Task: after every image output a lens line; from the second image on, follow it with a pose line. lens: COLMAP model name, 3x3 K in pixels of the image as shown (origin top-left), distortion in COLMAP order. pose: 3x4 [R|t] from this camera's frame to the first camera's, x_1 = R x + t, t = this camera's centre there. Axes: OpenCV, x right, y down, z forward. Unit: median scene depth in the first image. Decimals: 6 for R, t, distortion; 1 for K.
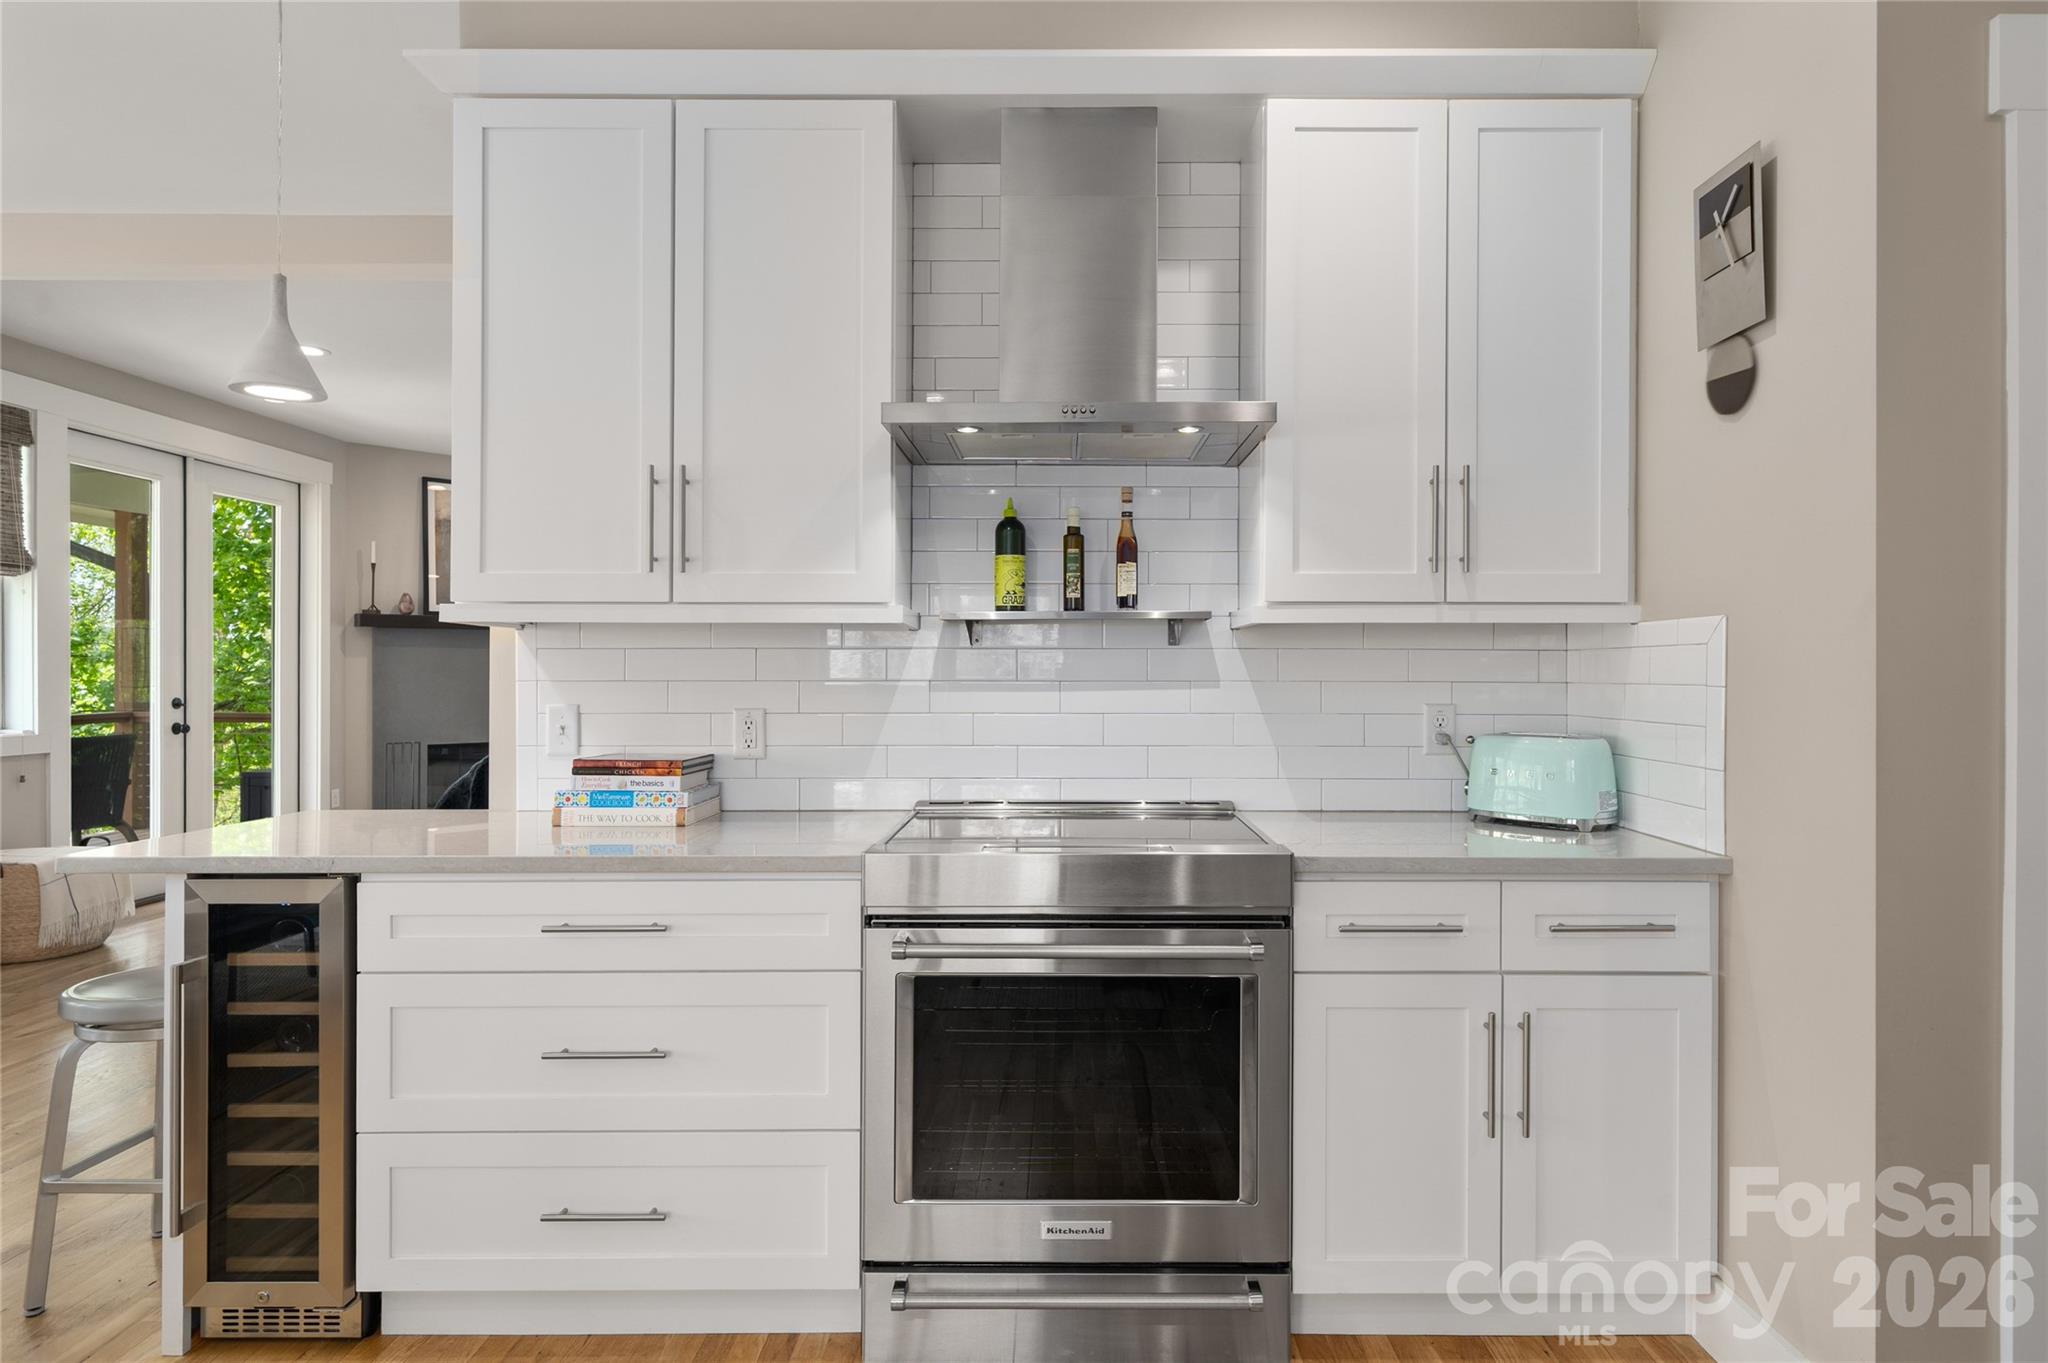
lens RADIAL K [[1133.9, 0, 1056.3], [0, 1133.9, 662.3], [0, 0, 1]] dist [-0.003119, -0.000296]
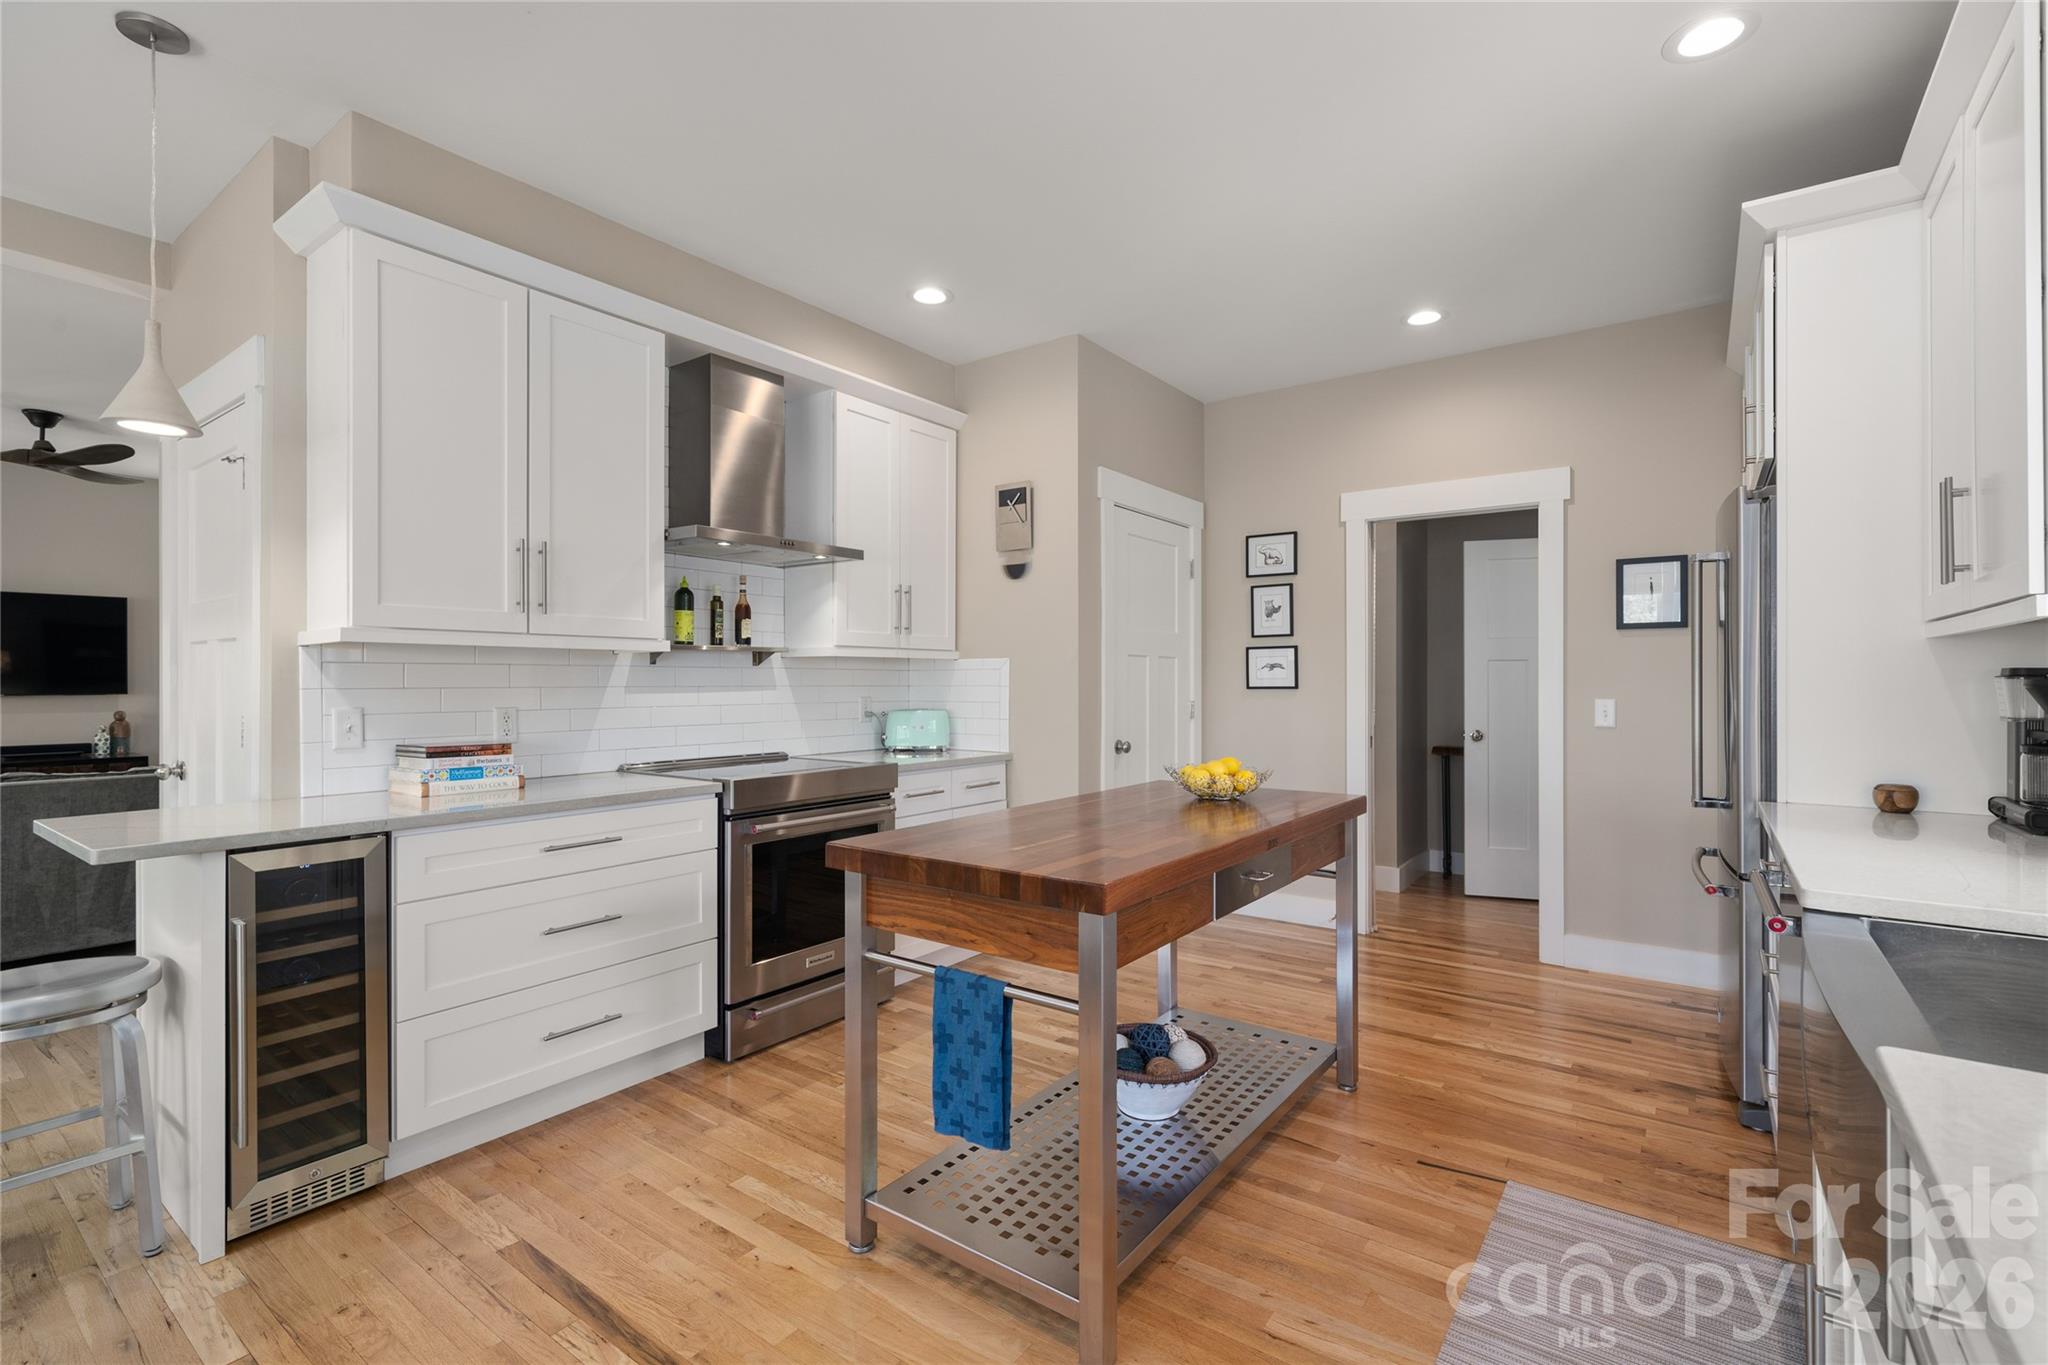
lens RADIAL K [[929.8, 0, 1029.0], [0, 929.8, 681.5], [0, 0, 1]] dist [-0.000752, -0.000097]
pose [[0.580466, -0.001244, 0.814283, -0.938898], [-0.004353, 0.999980, 0.004630, 0.000885], [-0.814273, -0.006232, 0.580449, -0.216836]]
